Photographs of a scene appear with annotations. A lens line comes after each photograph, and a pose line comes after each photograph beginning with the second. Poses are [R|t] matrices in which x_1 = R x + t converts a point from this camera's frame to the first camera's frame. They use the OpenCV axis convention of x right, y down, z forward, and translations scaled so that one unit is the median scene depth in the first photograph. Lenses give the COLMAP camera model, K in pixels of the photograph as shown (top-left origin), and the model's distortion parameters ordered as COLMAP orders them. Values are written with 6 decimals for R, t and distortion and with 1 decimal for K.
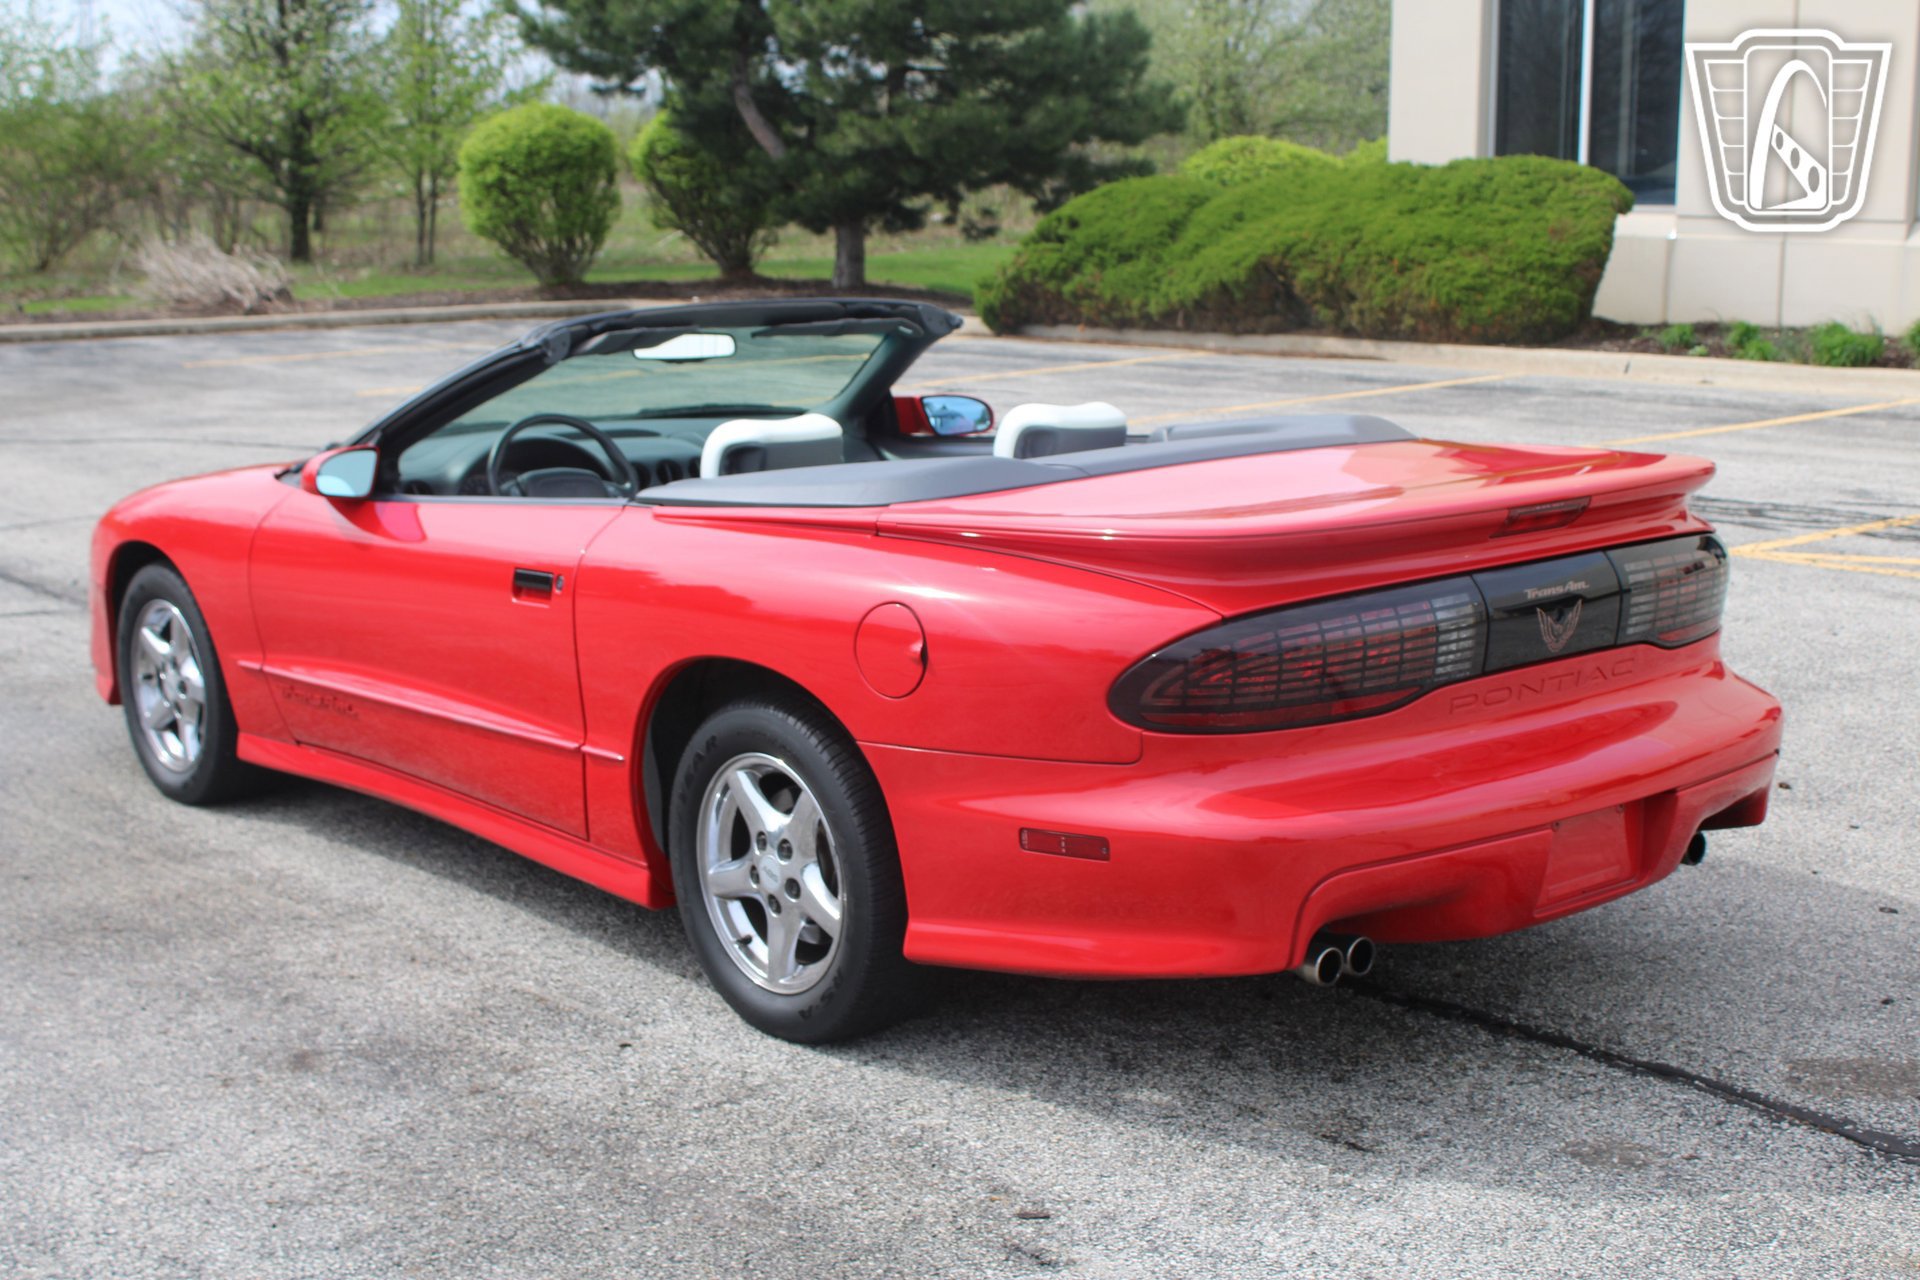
lens RADIAL K [[2426.7, 0, 960.0], [0, 2426.7, 640.0], [0, 0, 1]] dist [-0.067718, 0.083714]
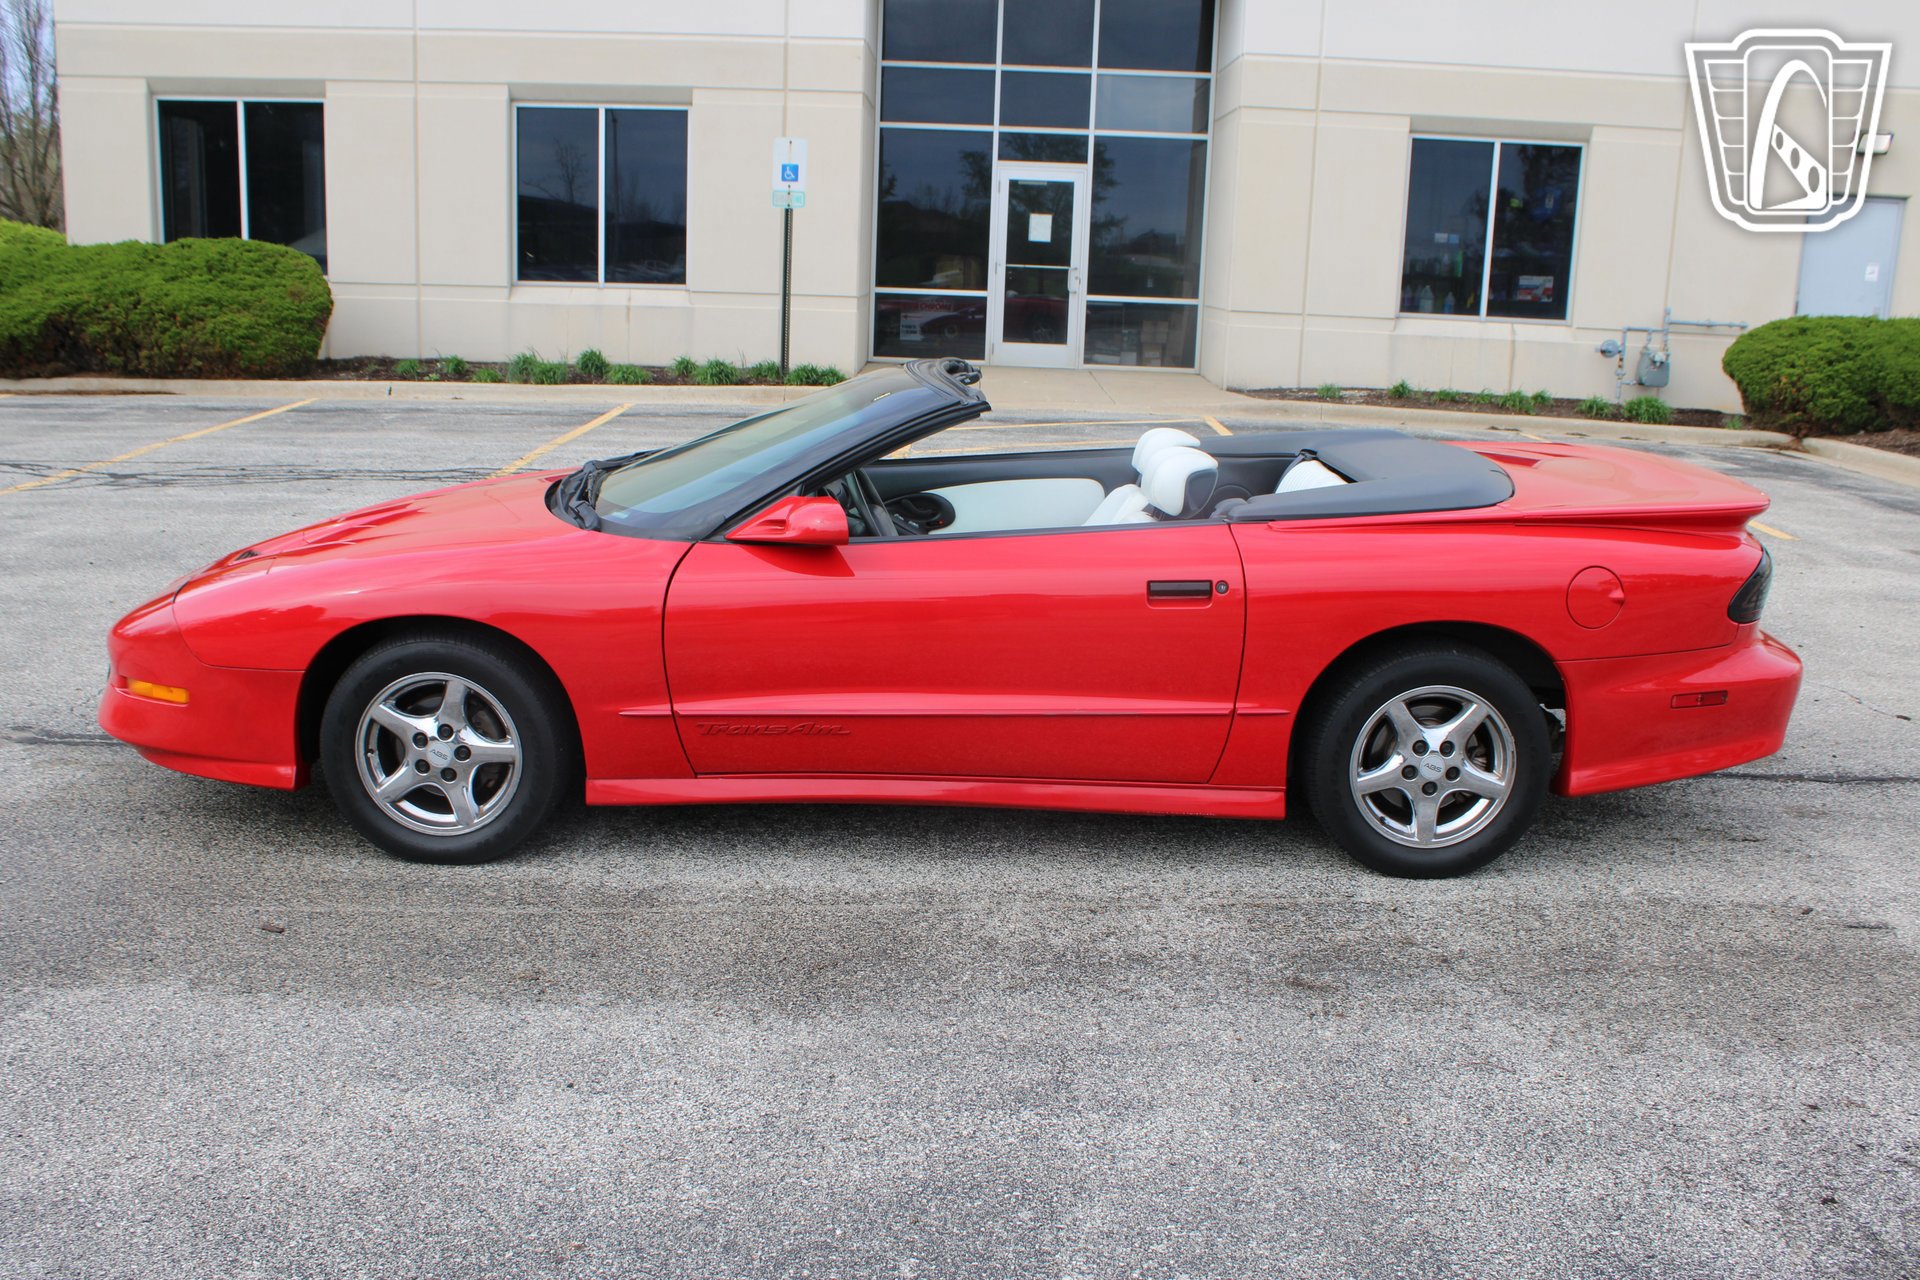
lens RADIAL K [[1624.6, 0, 960.0], [0, 1624.6, 640.0], [0, 0, 1]] dist [-0.059326, 0.008449]
pose [[0.686694, -0.144298, 0.712481, -0.175361], [0.109849, 0.989444, 0.094517, -0.019227], [-0.718599, 0.013361, 0.695297, 0.095478]]
